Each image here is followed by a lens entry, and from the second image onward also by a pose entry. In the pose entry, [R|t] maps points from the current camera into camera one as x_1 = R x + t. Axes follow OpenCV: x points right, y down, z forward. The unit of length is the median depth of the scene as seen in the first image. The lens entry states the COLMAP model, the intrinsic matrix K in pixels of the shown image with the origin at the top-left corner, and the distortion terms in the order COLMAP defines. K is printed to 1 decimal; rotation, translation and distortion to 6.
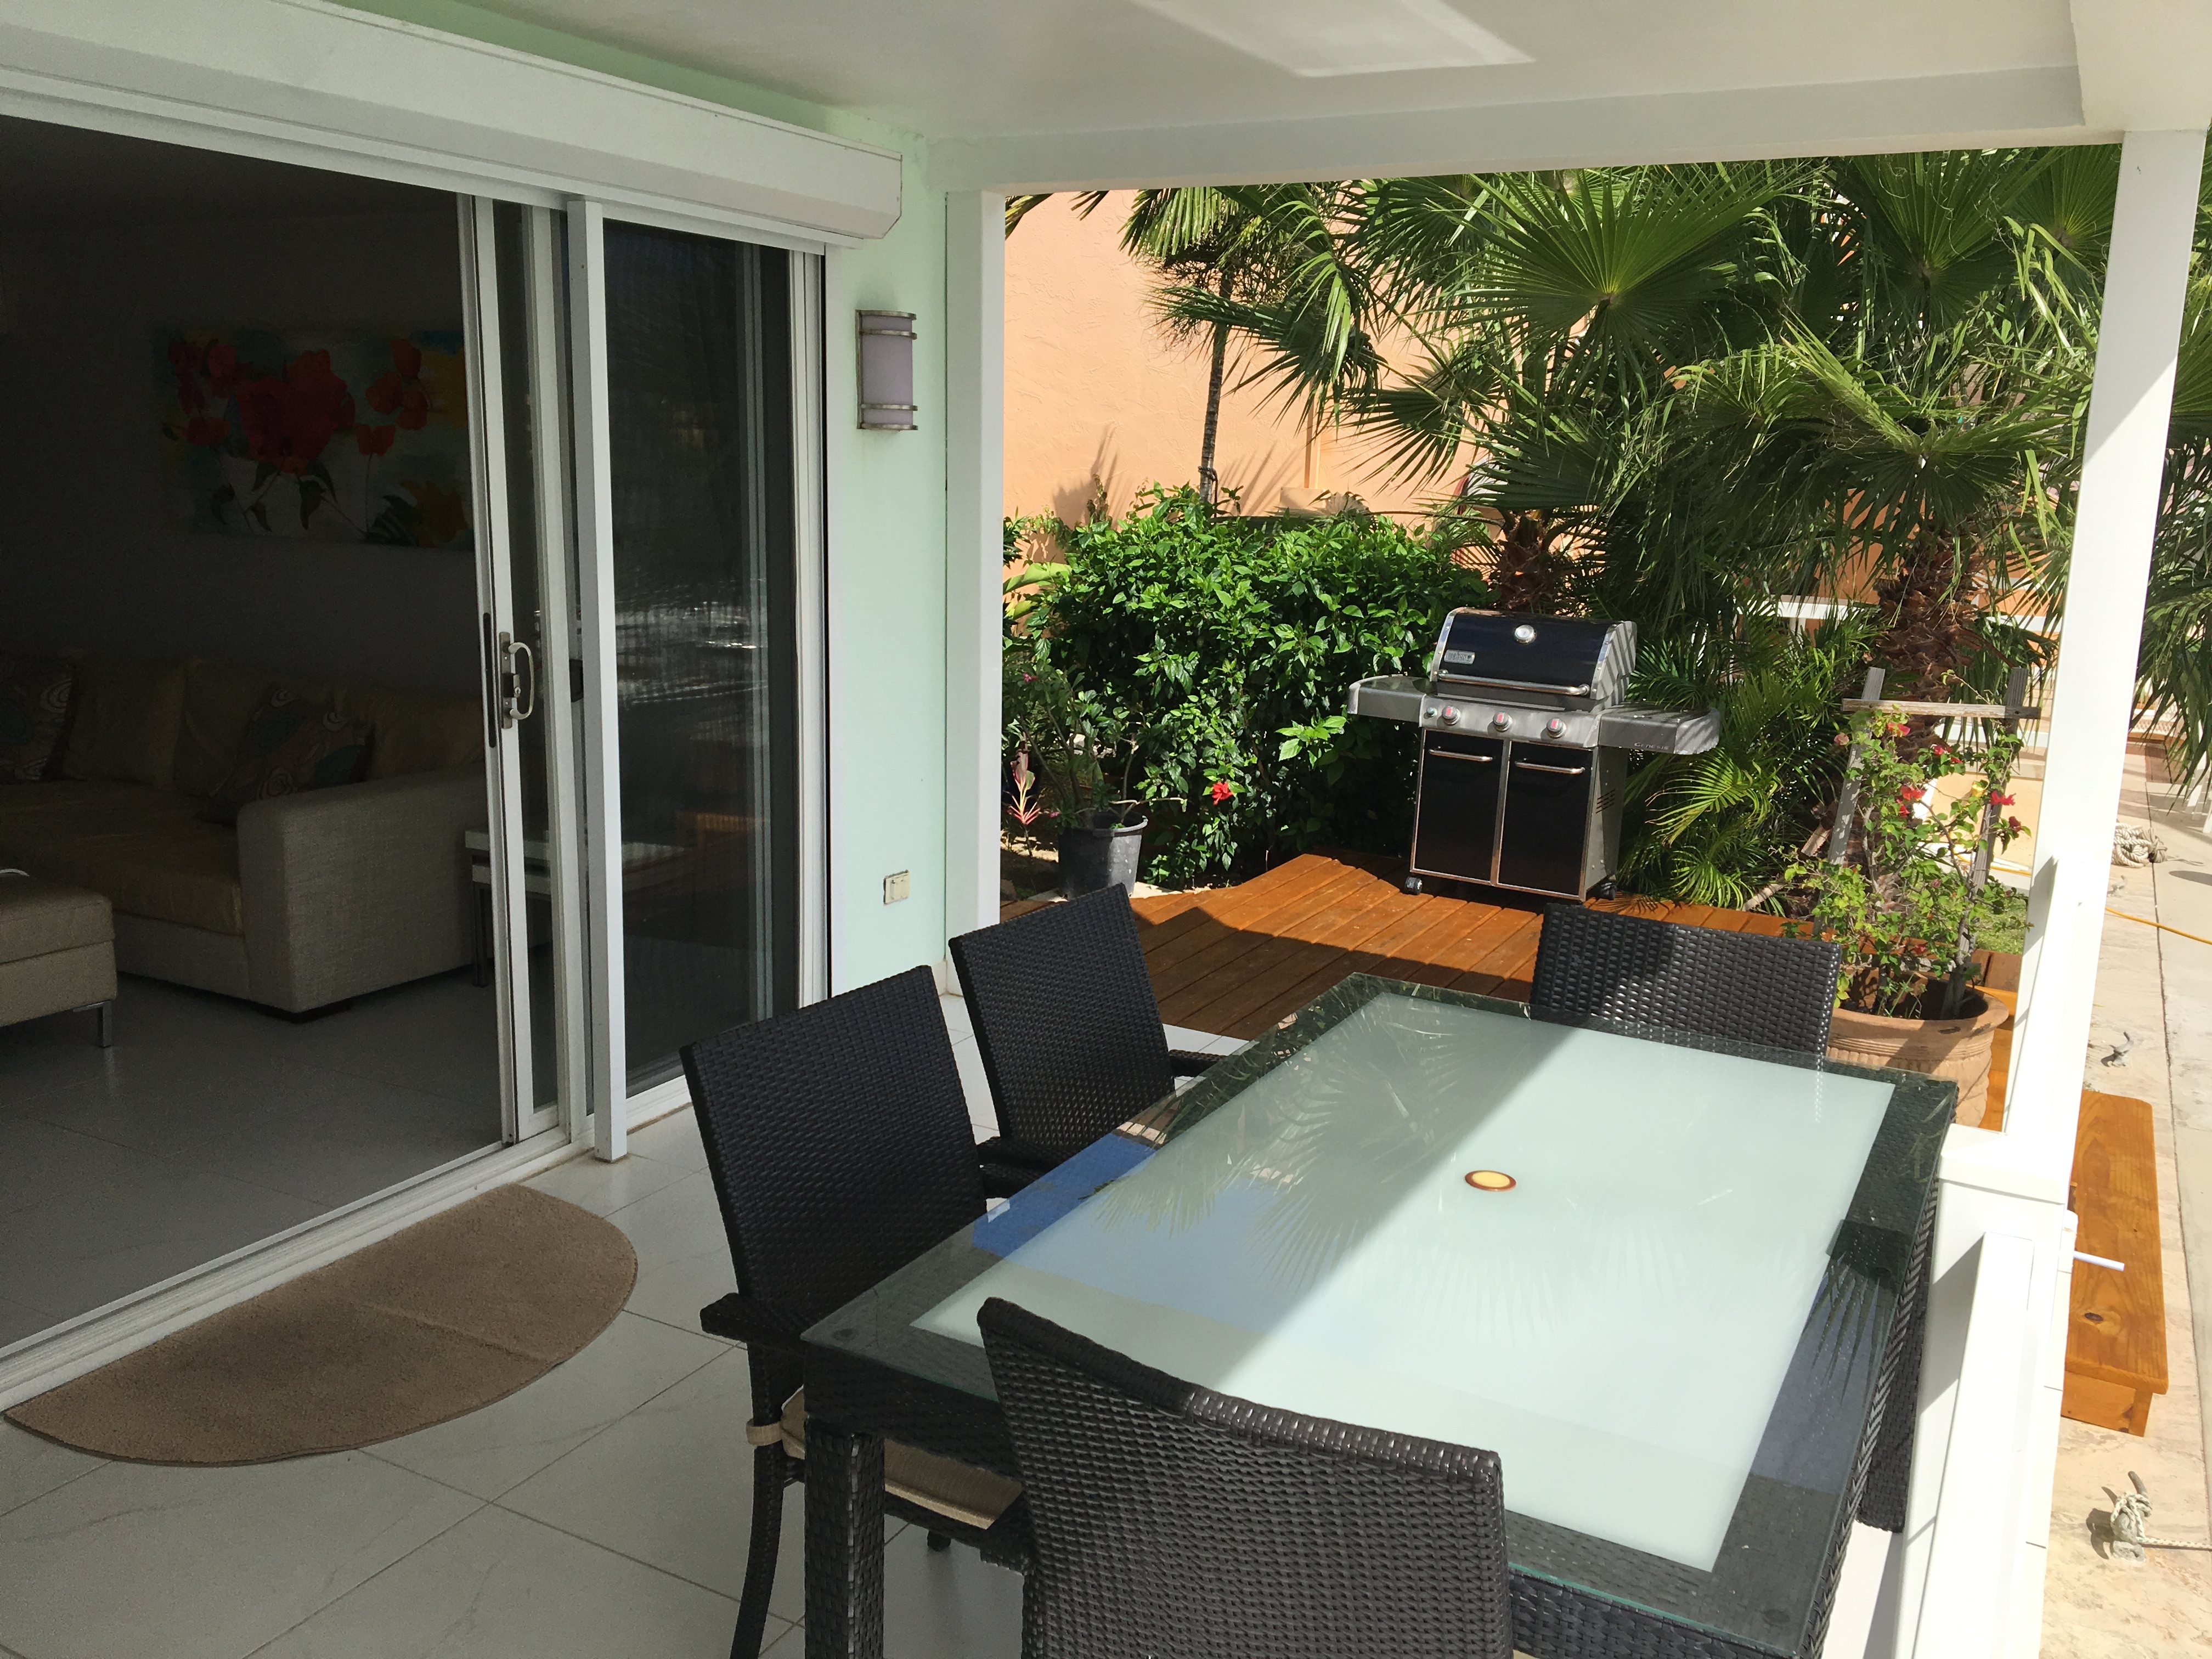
lens RADIAL K [[1861.6, 0, 1101.8], [0, 1861.6, 821.4], [0, 0, 1]] dist [0.075764, -0.112992]
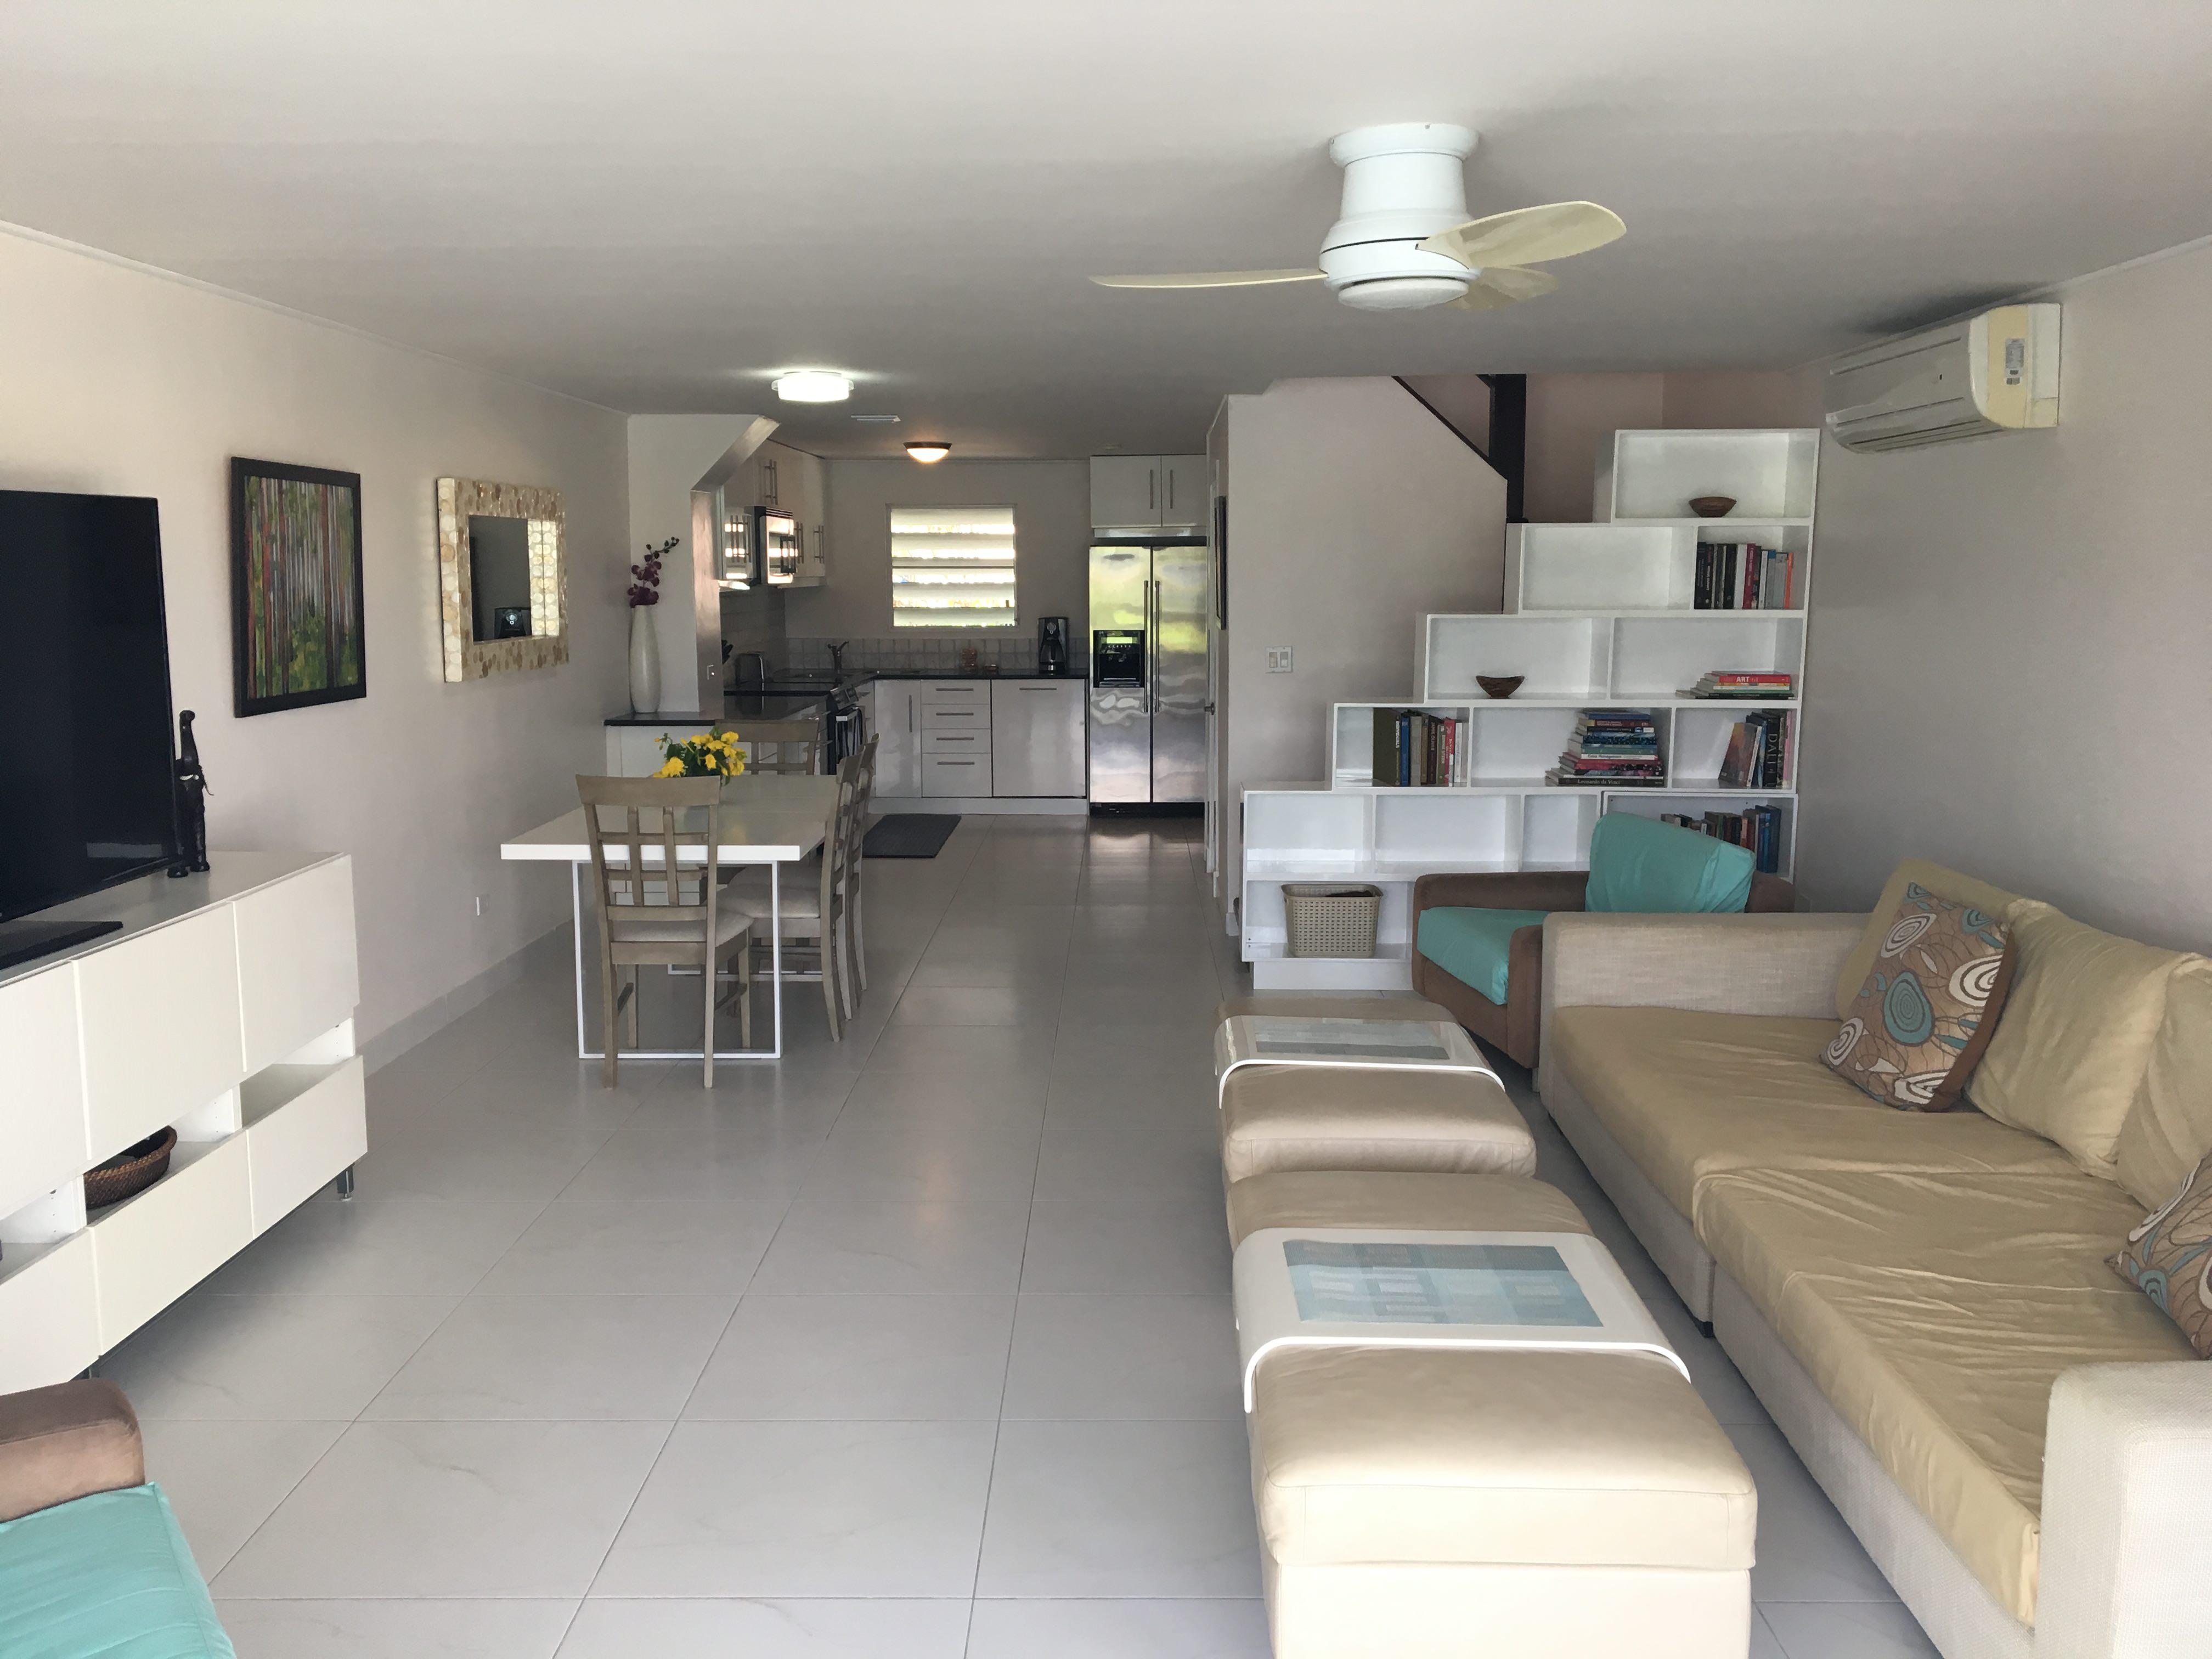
lens RADIAL K [[1832.0, 0, 1106.0], [0, 1832.0, 829.5], [0, 0, 1]] dist [0.087972, -0.124621]
pose [[0.456244, 0.096423, -0.884615, -0.145546], [-0.160764, 0.986685, 0.024635, -0.088004], [0.875212, 0.130974, 0.465671, 0.463449]]
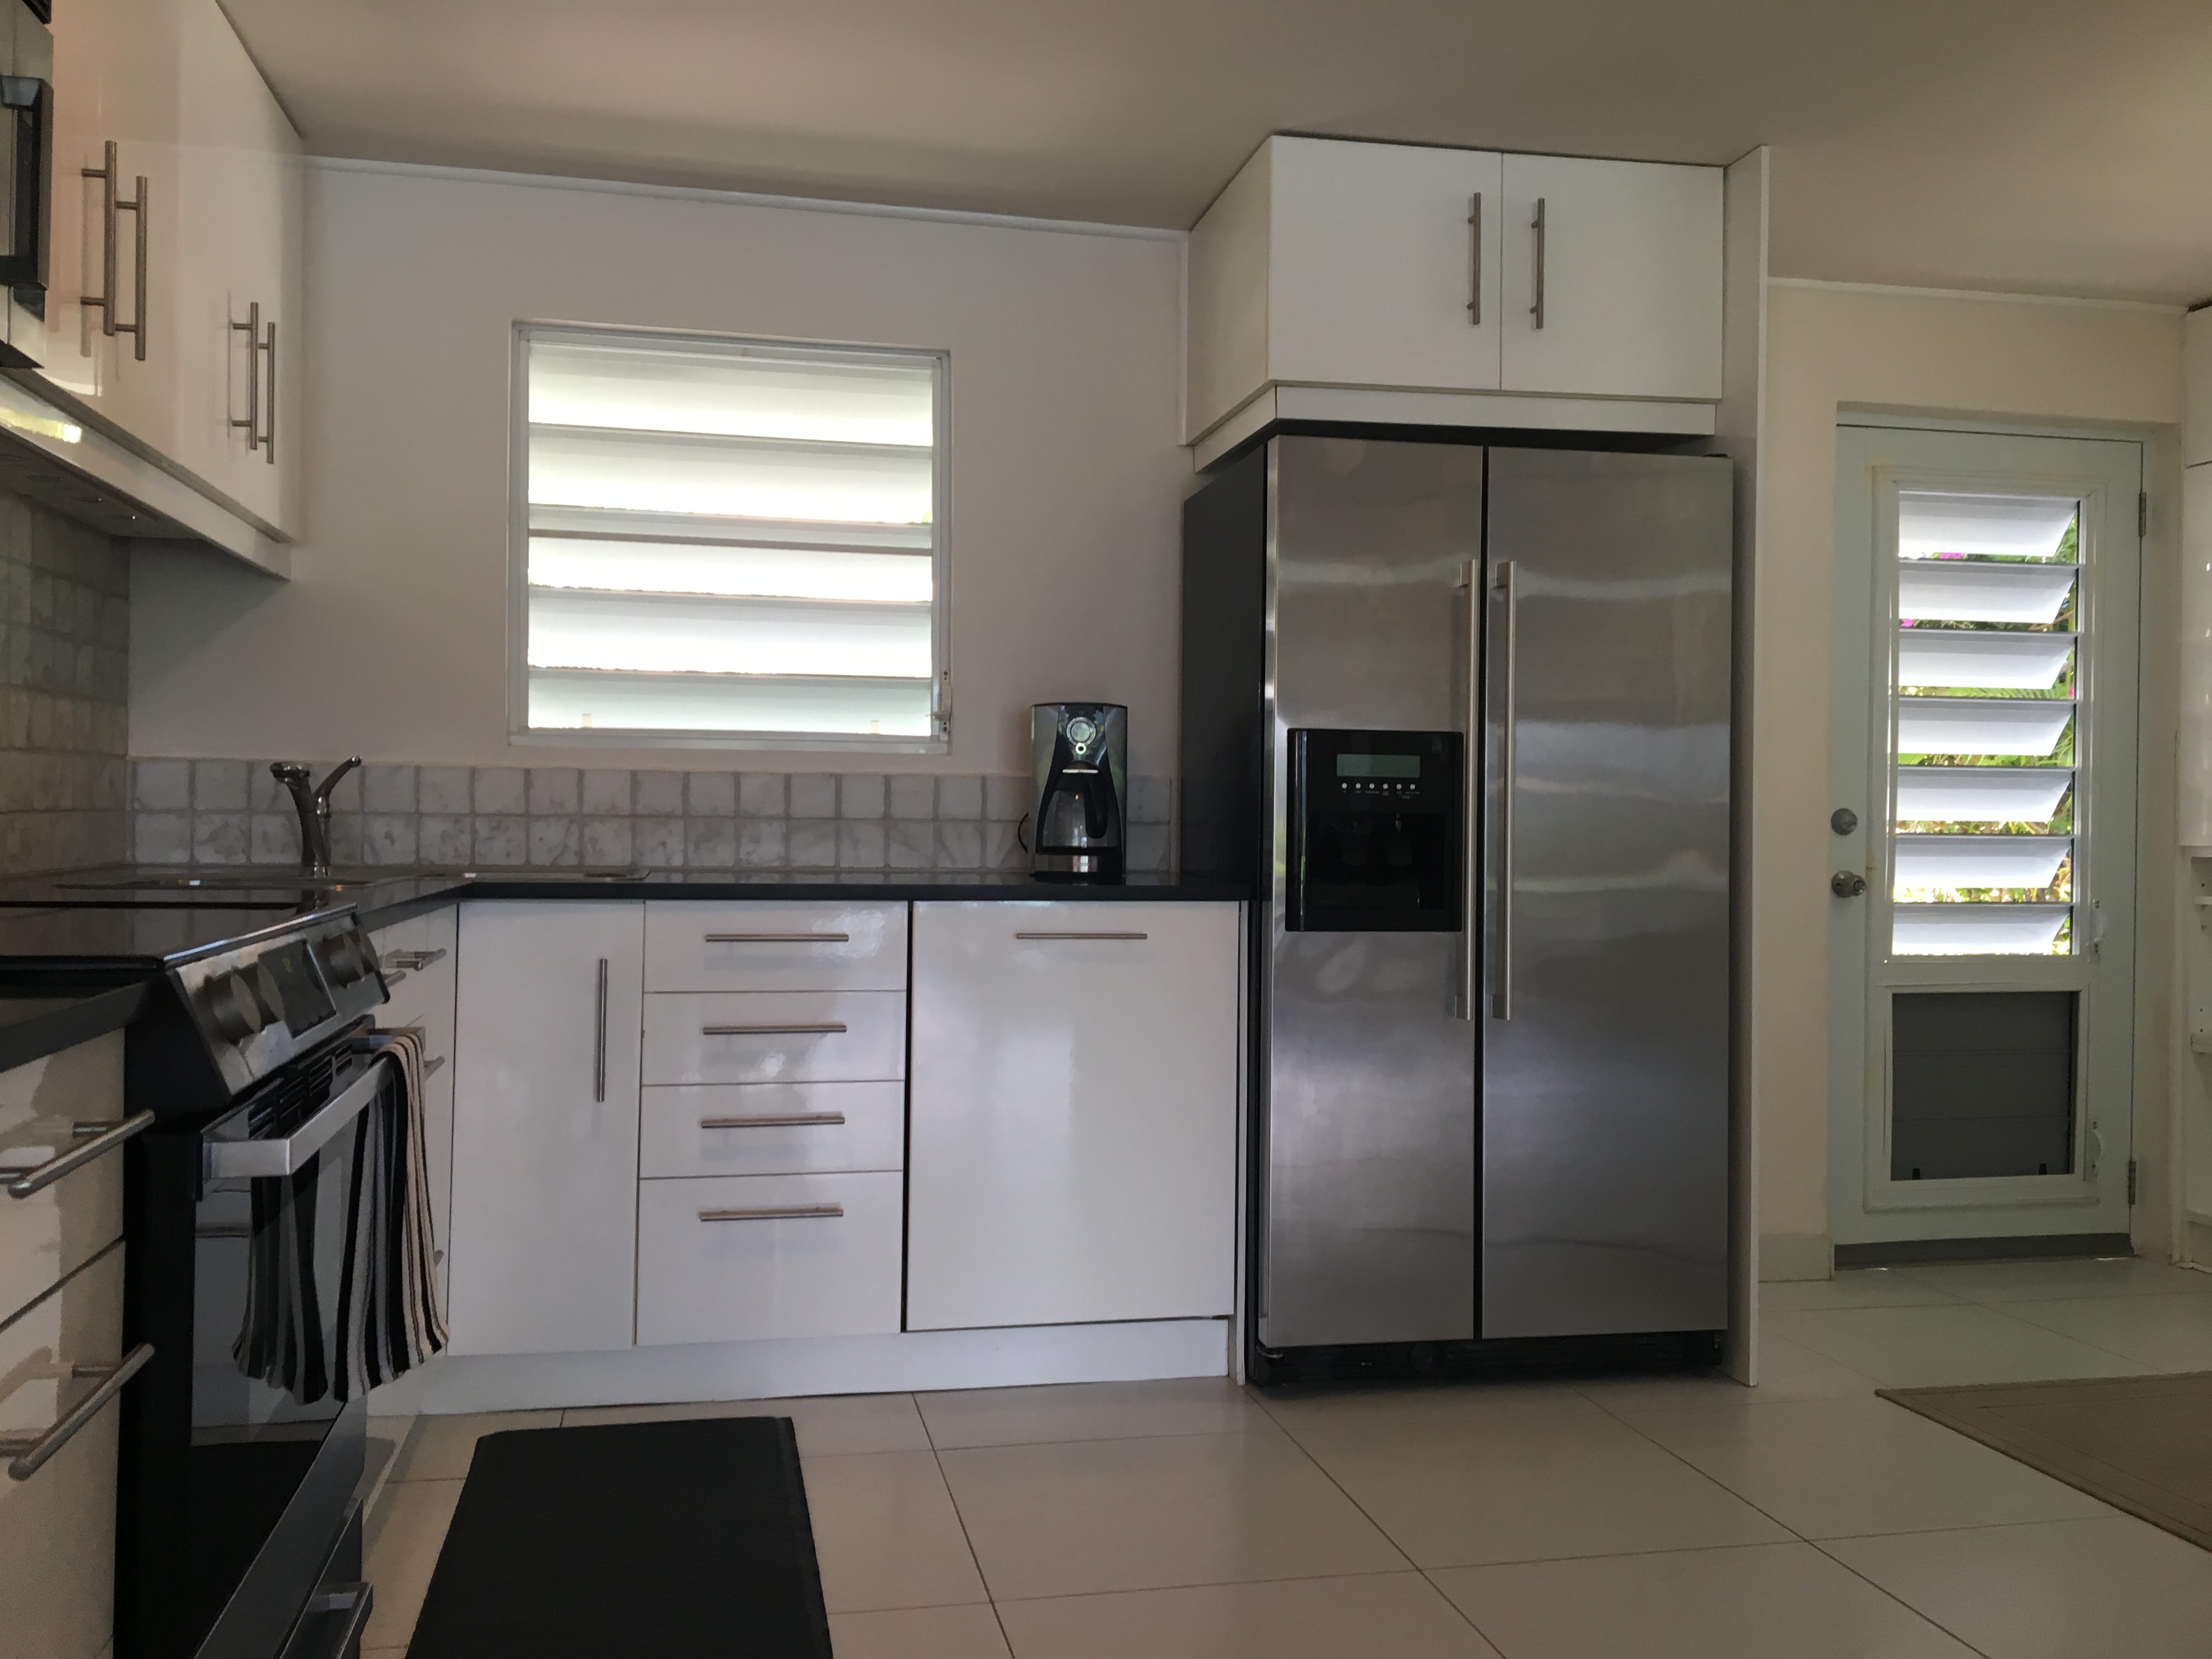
lens RADIAL K [[1806.8, 0, 1109.6], [0, 1806.8, 836.5], [0, 0, 1]] dist [0.079451, -0.130713]
pose [[0.652517, -0.008162, -0.757730, -1.509404], [-0.148006, 0.979310, -0.138004, -0.132153], [0.743179, 0.202199, 0.637809, 0.947874]]
